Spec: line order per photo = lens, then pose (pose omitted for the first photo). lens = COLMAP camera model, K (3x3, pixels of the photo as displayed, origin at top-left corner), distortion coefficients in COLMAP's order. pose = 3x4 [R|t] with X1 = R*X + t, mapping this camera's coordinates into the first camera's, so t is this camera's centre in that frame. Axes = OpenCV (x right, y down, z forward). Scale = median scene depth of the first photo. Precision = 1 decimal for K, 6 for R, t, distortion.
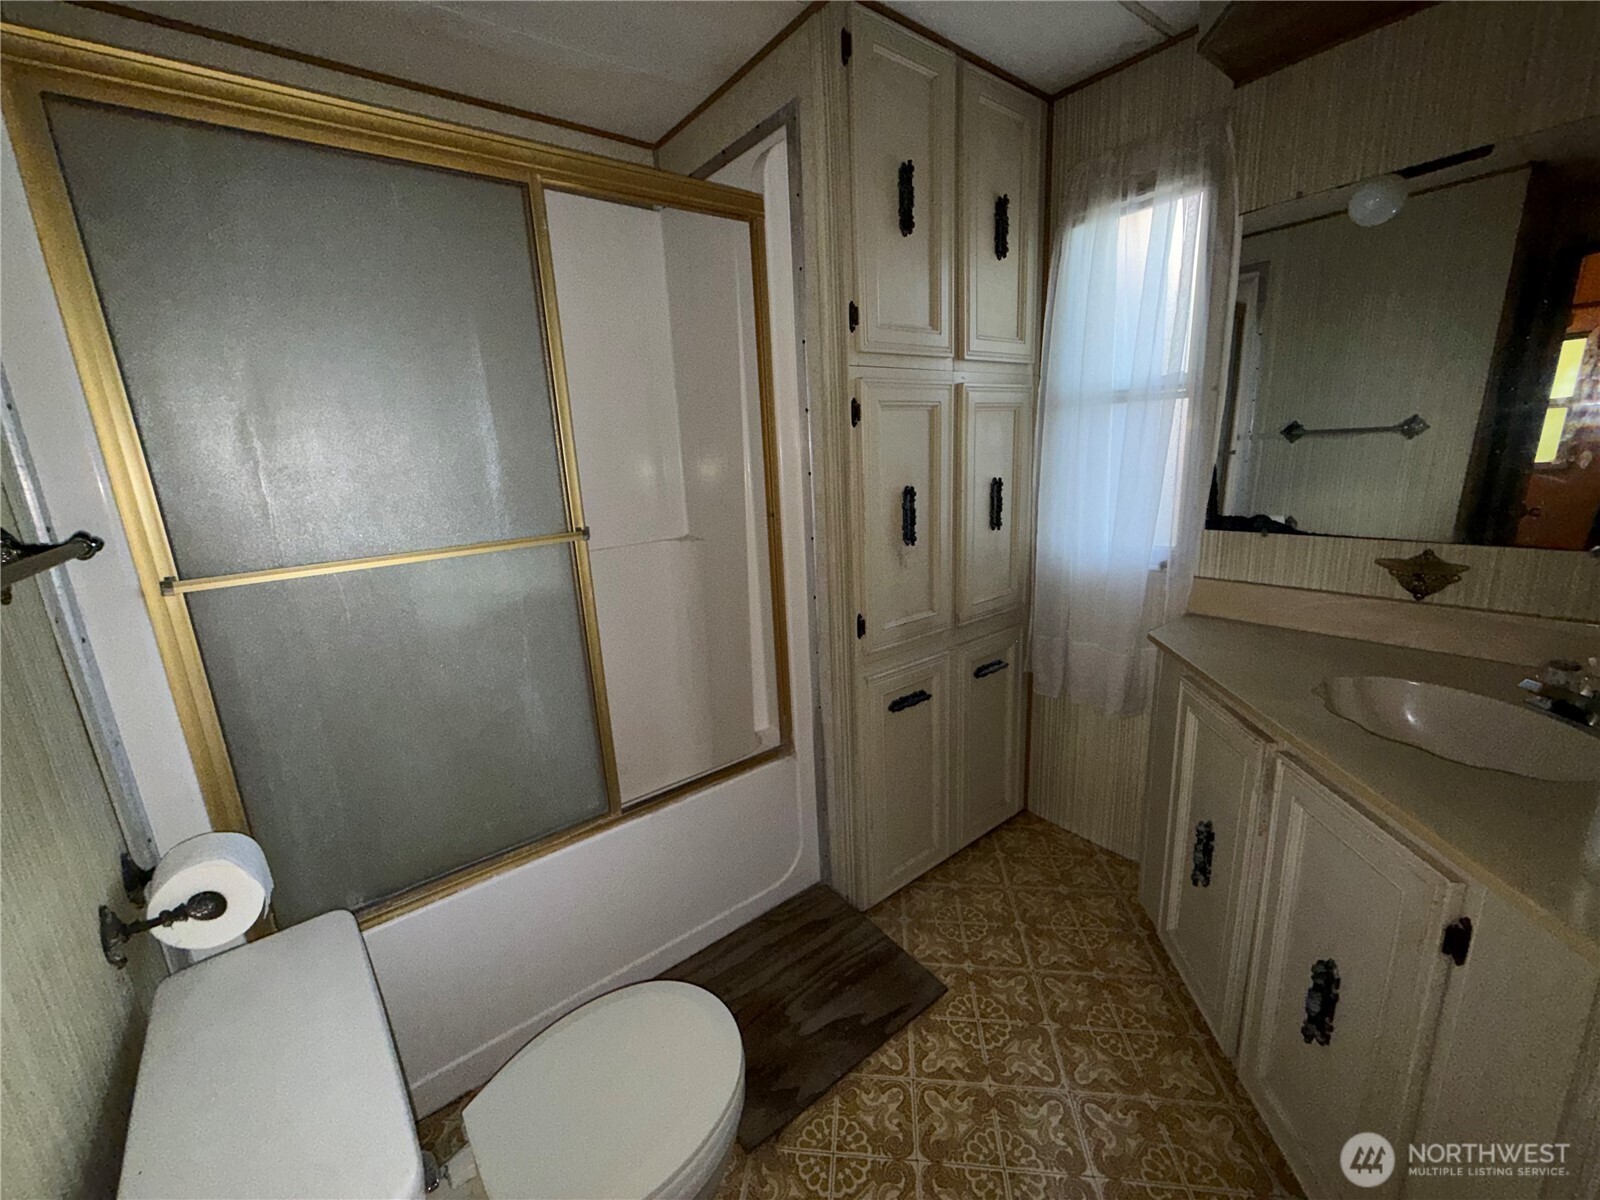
lens RADIAL K [[642.5, 0, 801.3], [0, 642.5, 599.6], [0, 0, 1]] dist [0.004487, -0.000020]
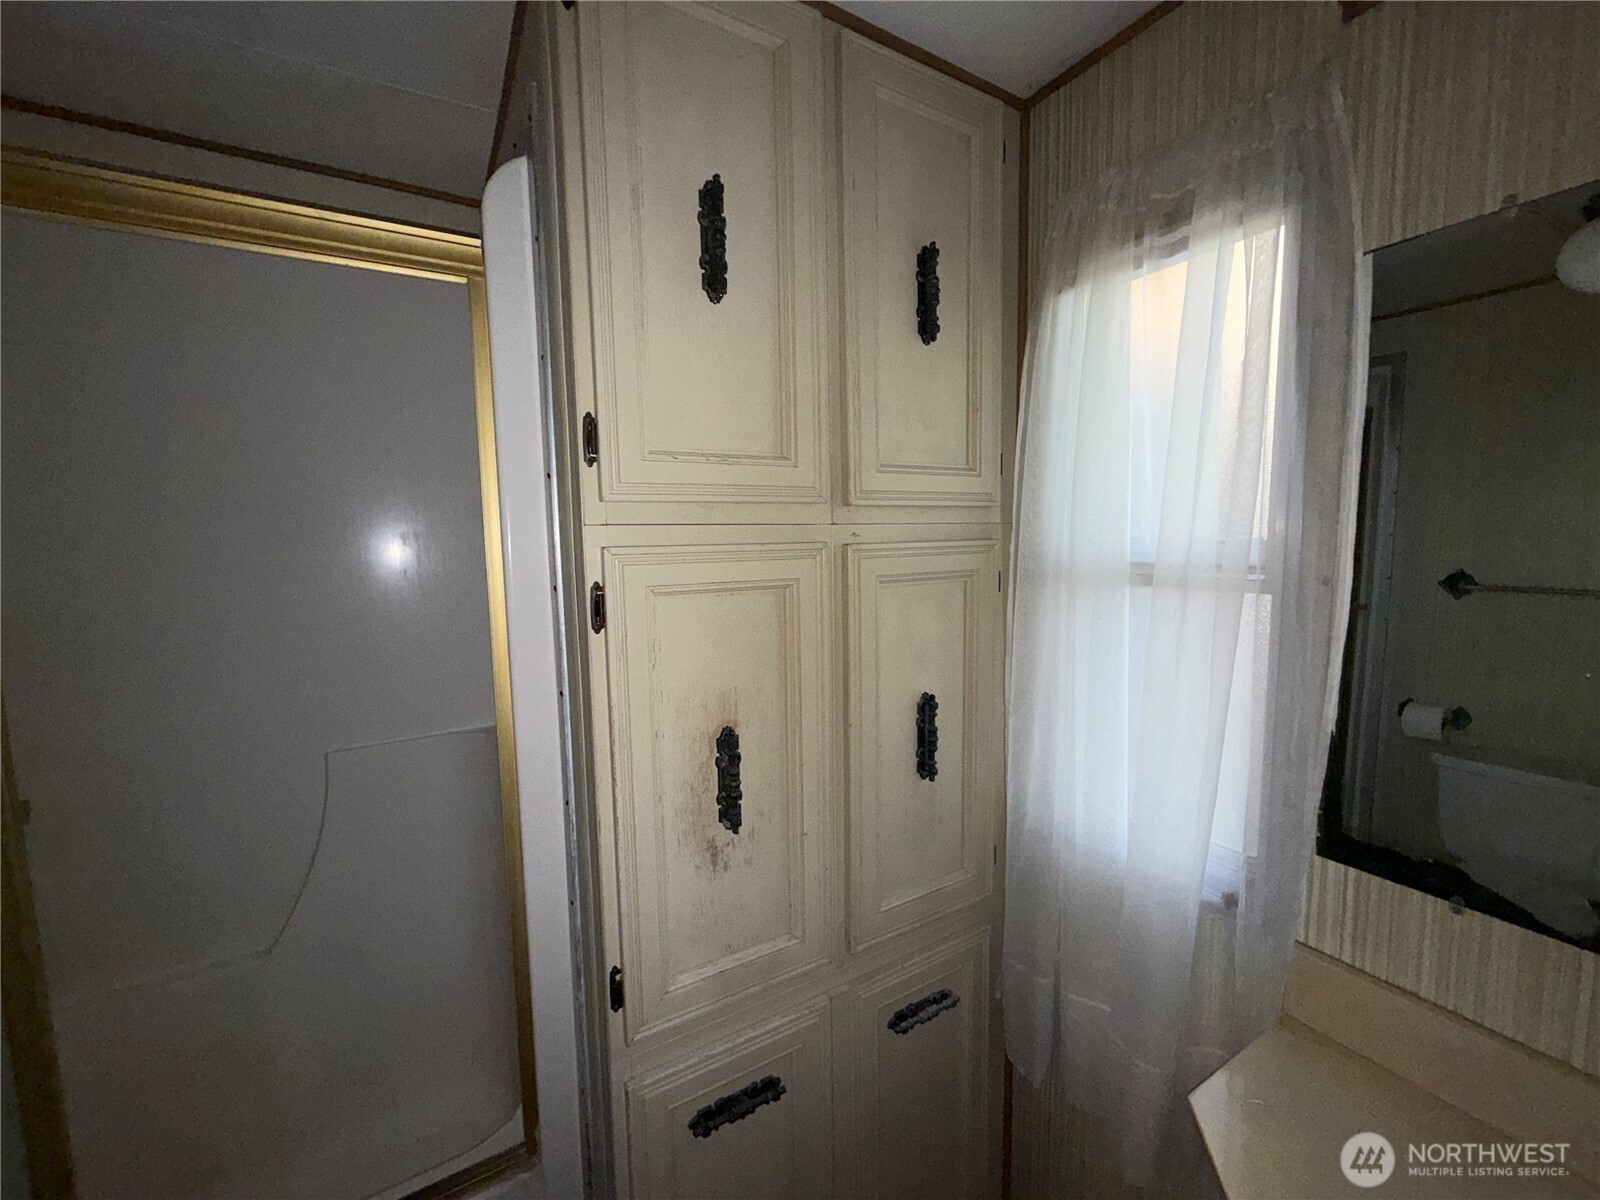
lens RADIAL K [[642.5, 0, 801.0], [0, 642.5, 600.1], [0, 0, 1]] dist [0.004487, -0.000020]
pose [[0.990414, 0.046733, -0.129983, 0.283414], [-0.062863, 0.990426, -0.122899, -0.211452], [0.122995, 0.129892, 0.983870, 0.427145]]
